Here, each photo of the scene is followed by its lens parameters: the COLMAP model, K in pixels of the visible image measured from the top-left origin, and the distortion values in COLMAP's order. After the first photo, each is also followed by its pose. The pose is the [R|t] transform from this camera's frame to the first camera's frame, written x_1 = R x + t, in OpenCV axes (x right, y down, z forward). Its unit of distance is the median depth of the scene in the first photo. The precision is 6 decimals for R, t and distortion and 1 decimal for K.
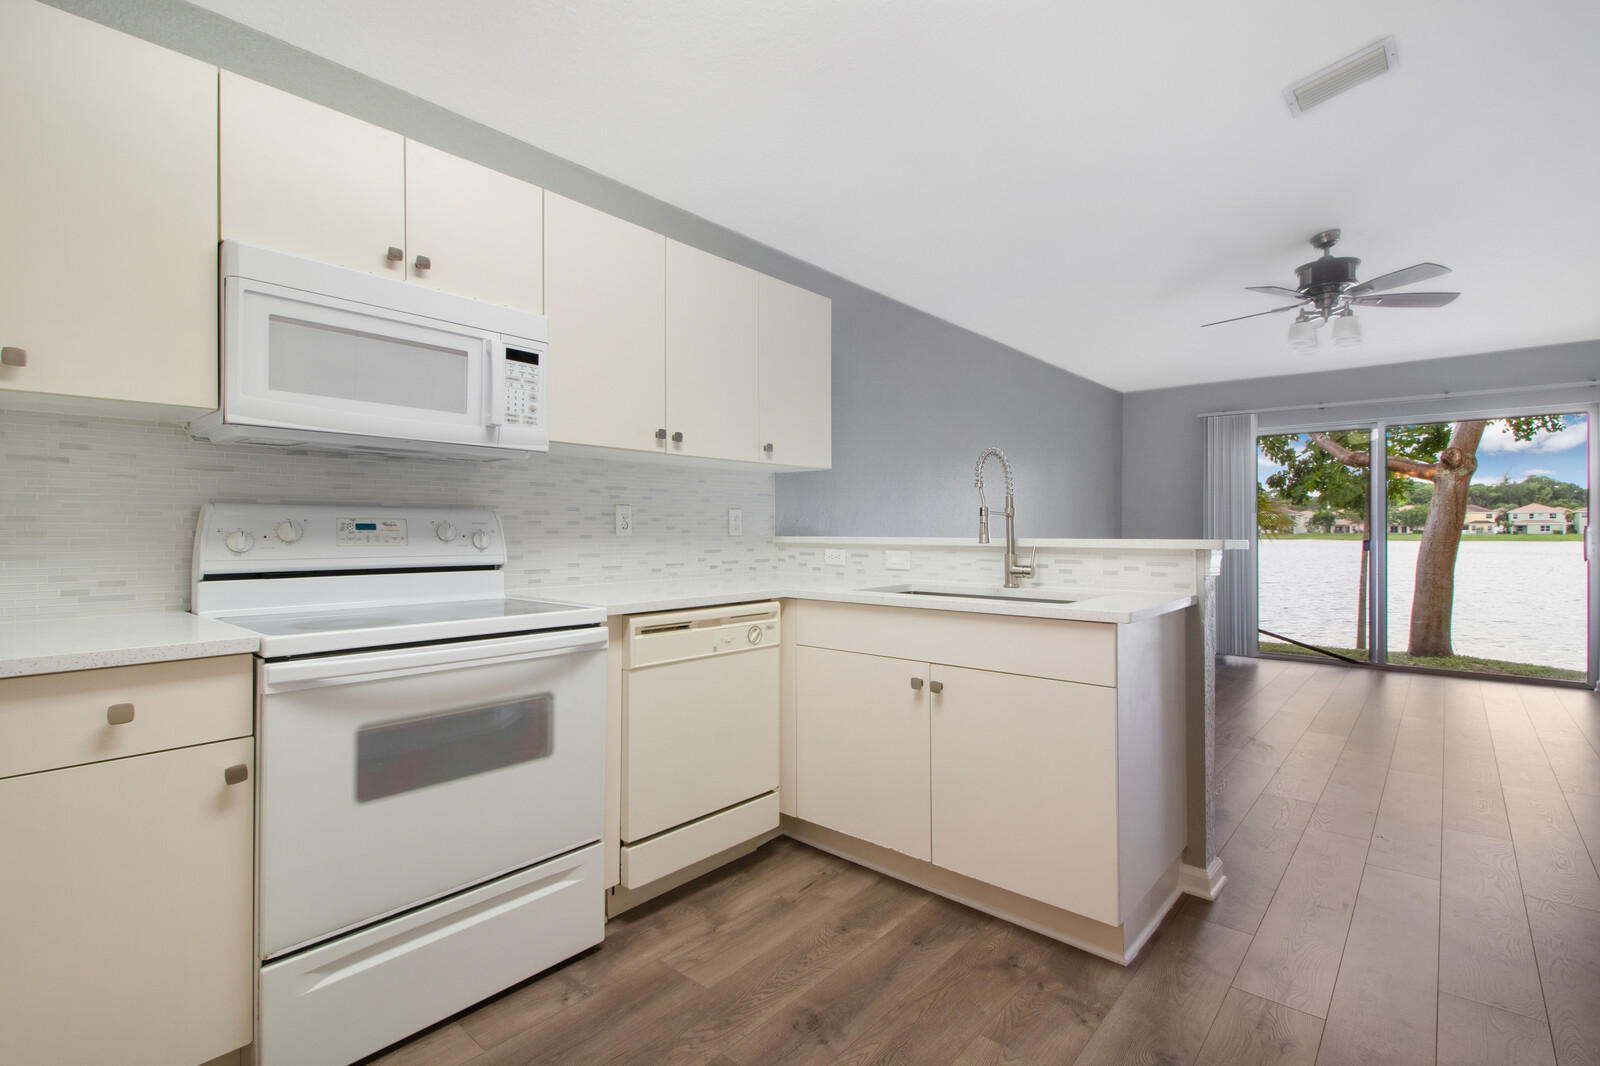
lens RADIAL K [[745.0, 0, 791.9], [0, 745.0, 526.0], [0, 0, 1]] dist [-0.003391, -0.000835]
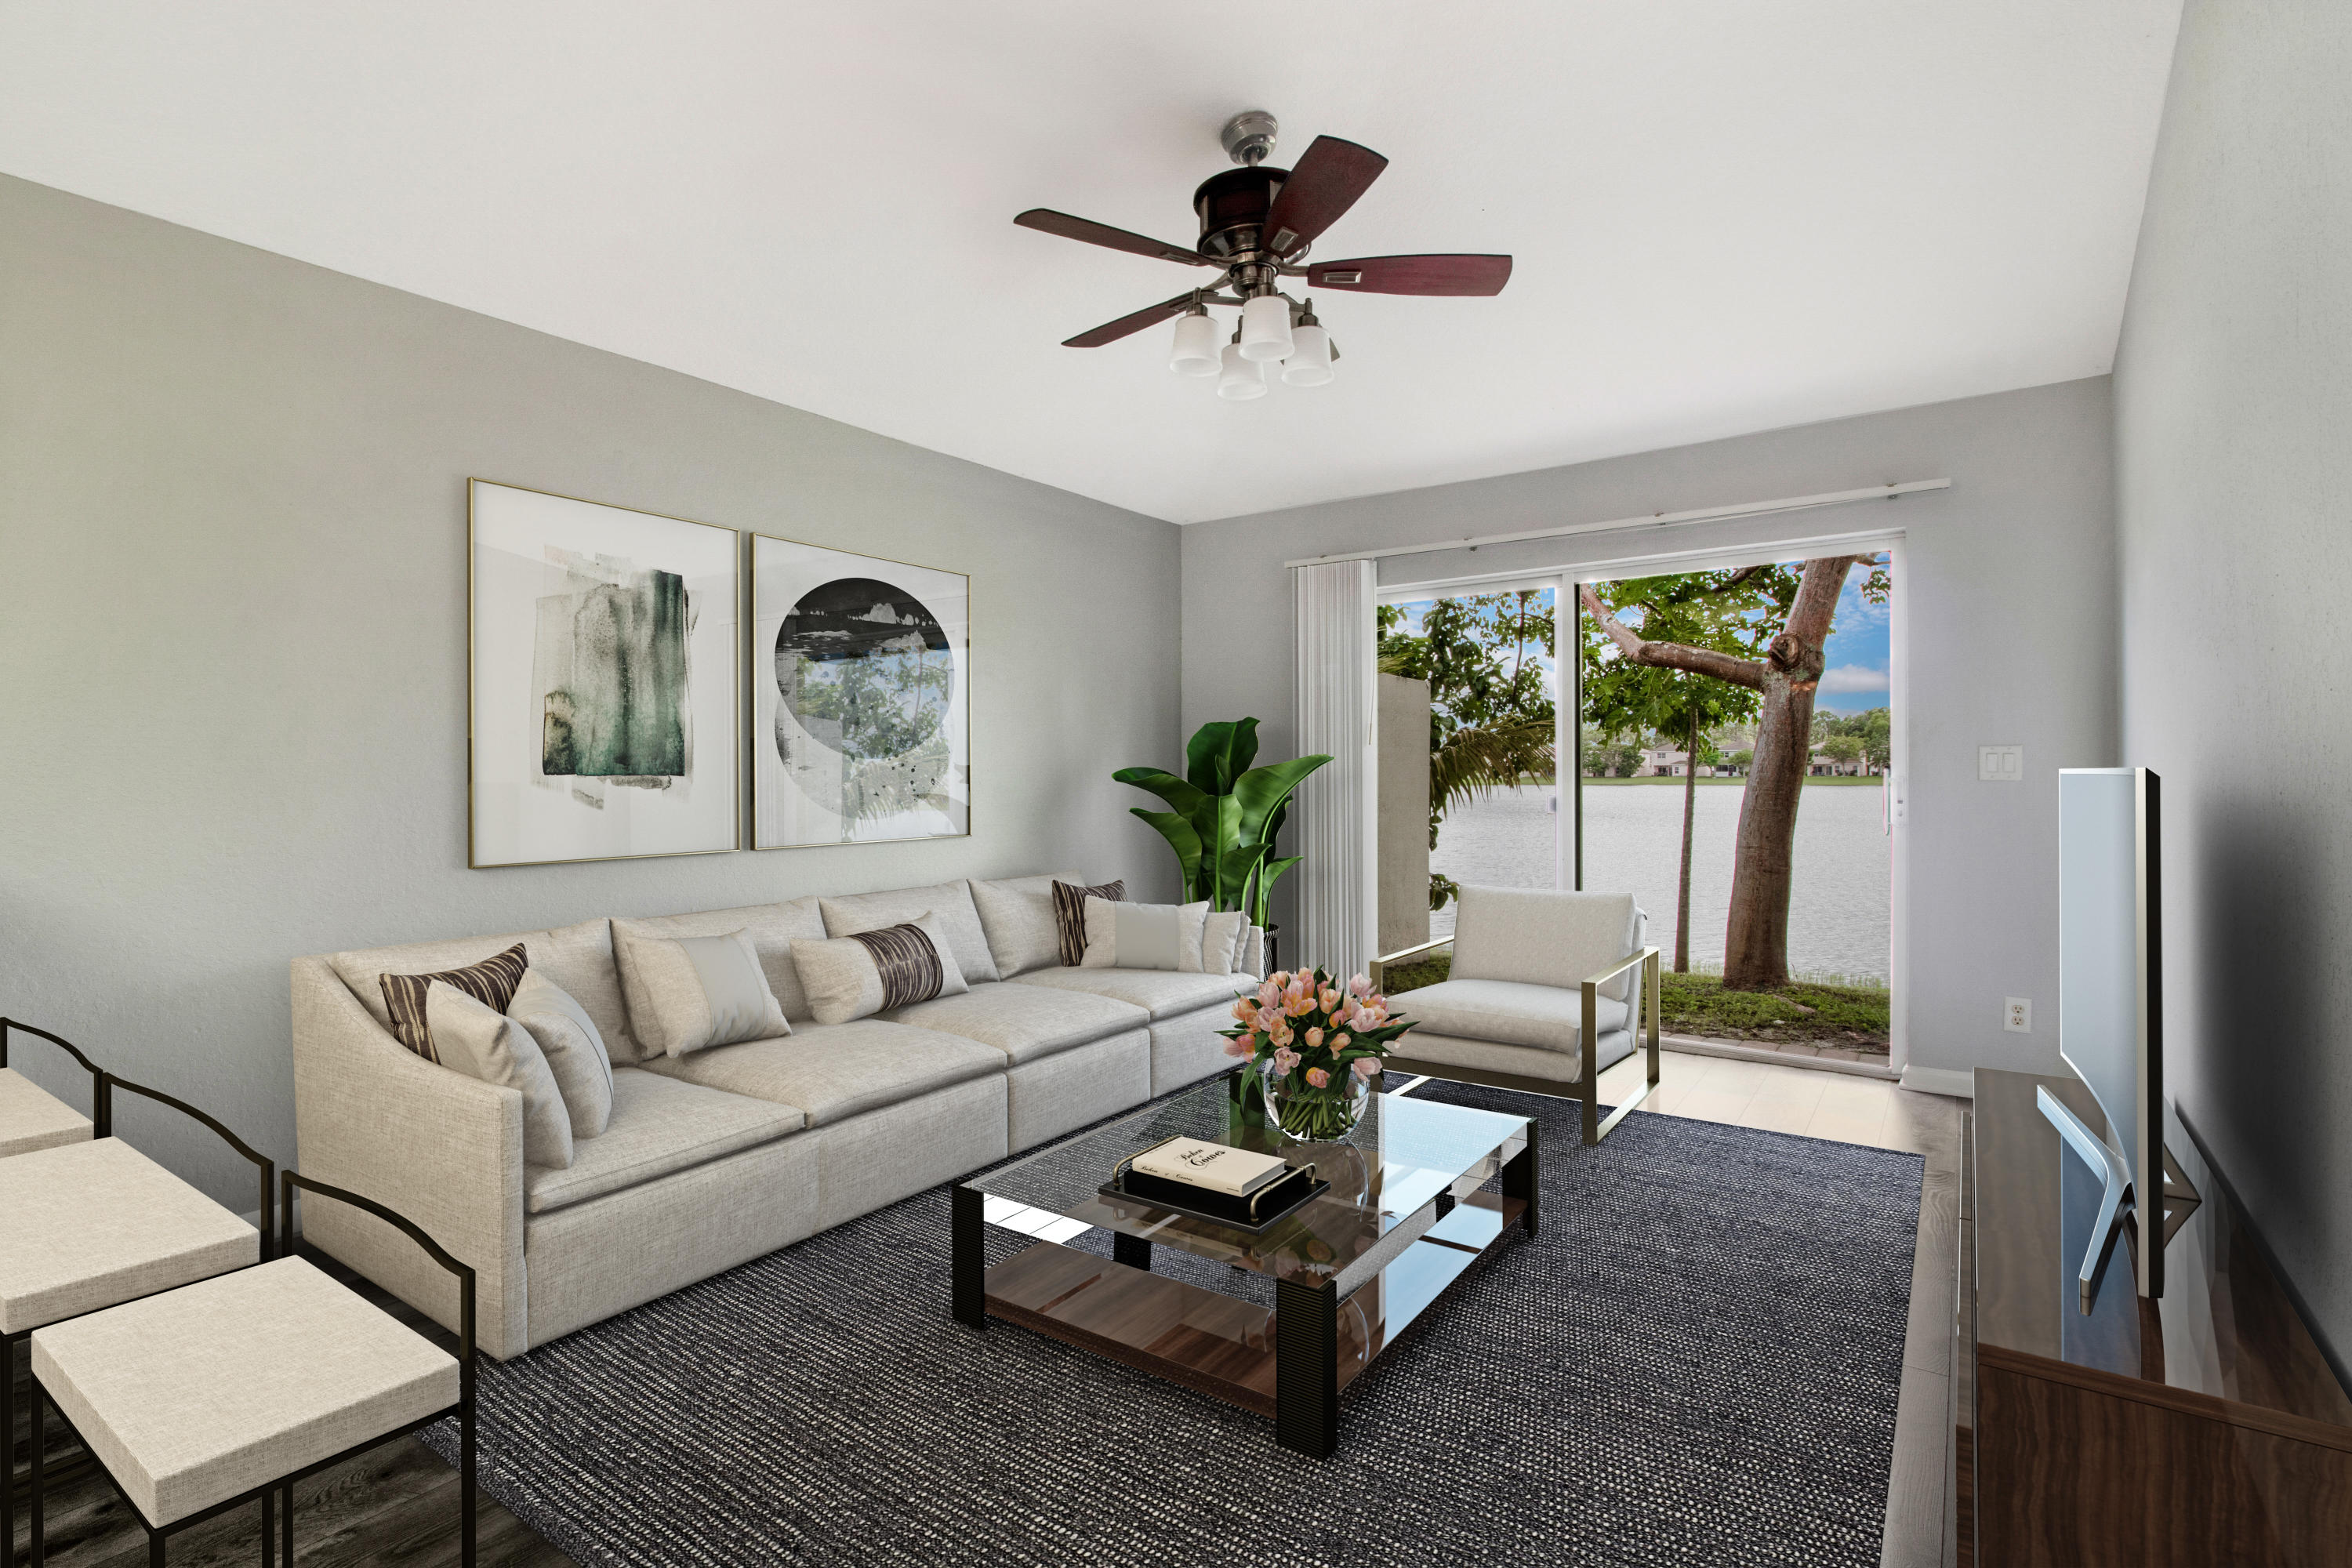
lens RADIAL K [[1109.6, 0, 1176.0], [0, 1109.6, 784.0], [0, 0, 1]] dist [-0.001780, -0.000381]
pose [[0.994592, -0.006970, 0.103626, 0.318129], [0.005598, 0.999893, 0.013529, -0.001183], [-0.103710, -0.012876, 0.994524, 0.176681]]
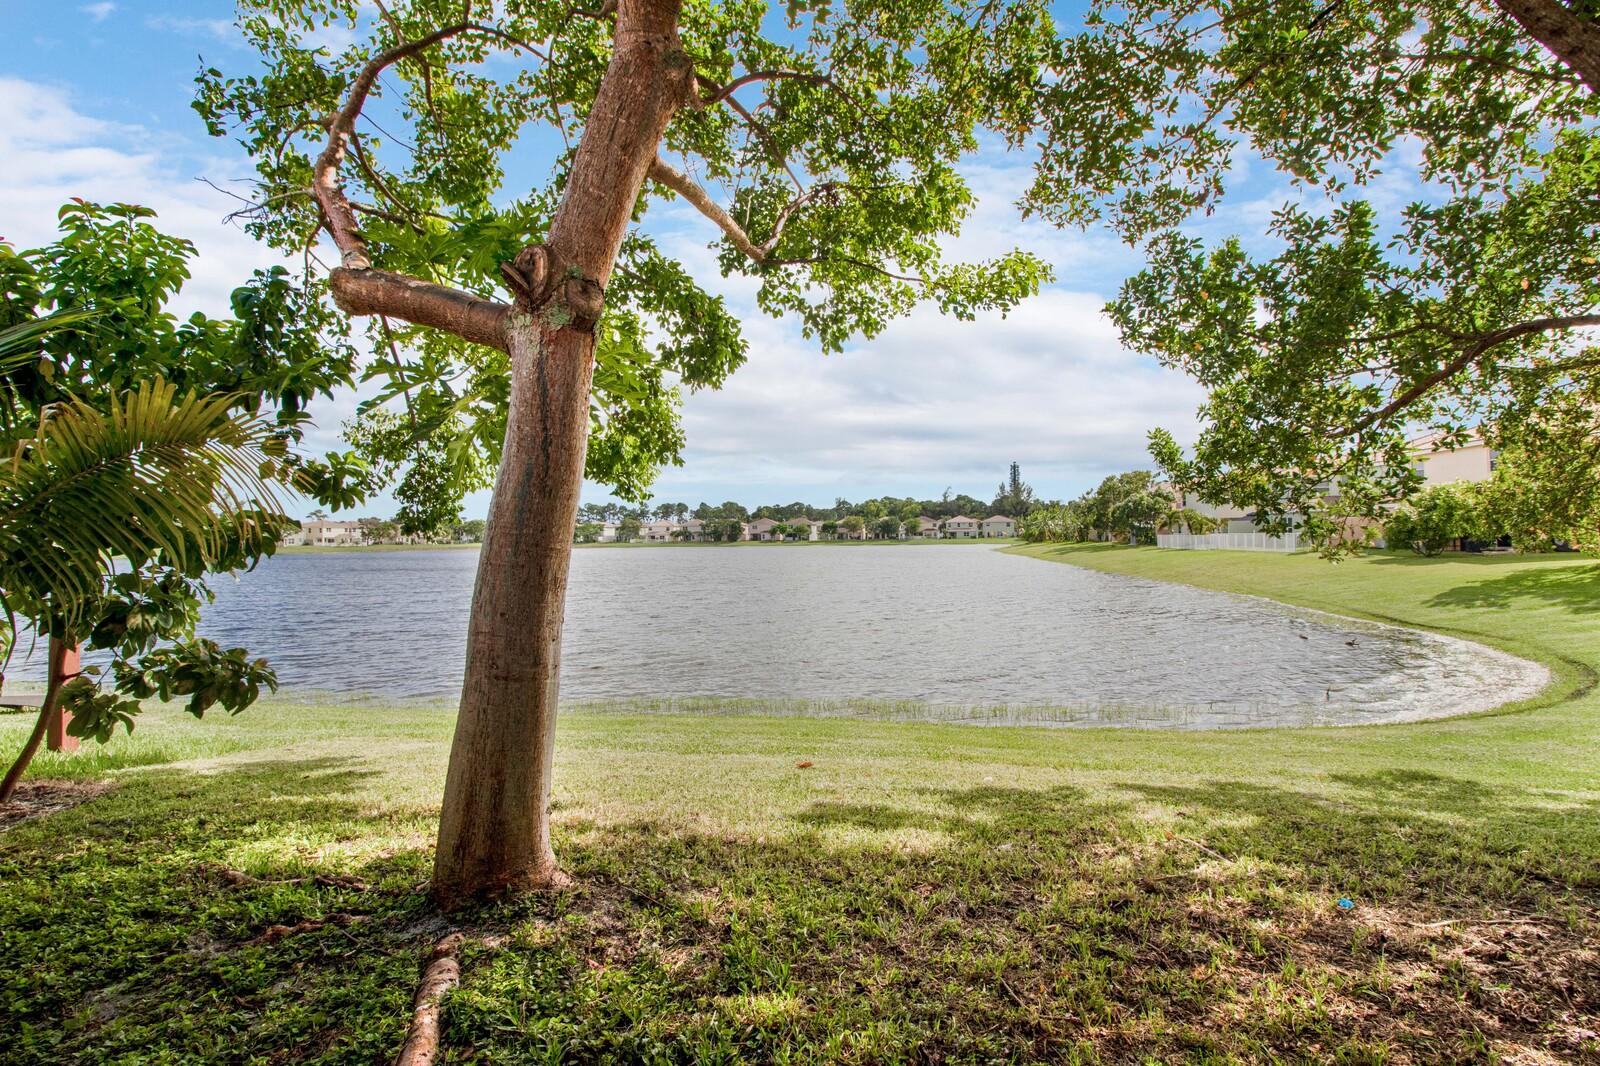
lens RADIAL K [[745.0, 0, 791.9], [0, 745.0, 526.0], [0, 0, 1]] dist [-0.003391, -0.000835]
pose [[0.847415, -0.000620, 0.530930, 0.813767], [0.007723, 0.999908, -0.011158, 0.023057], [-0.530874, 0.013555, 0.847342, 0.667674]]
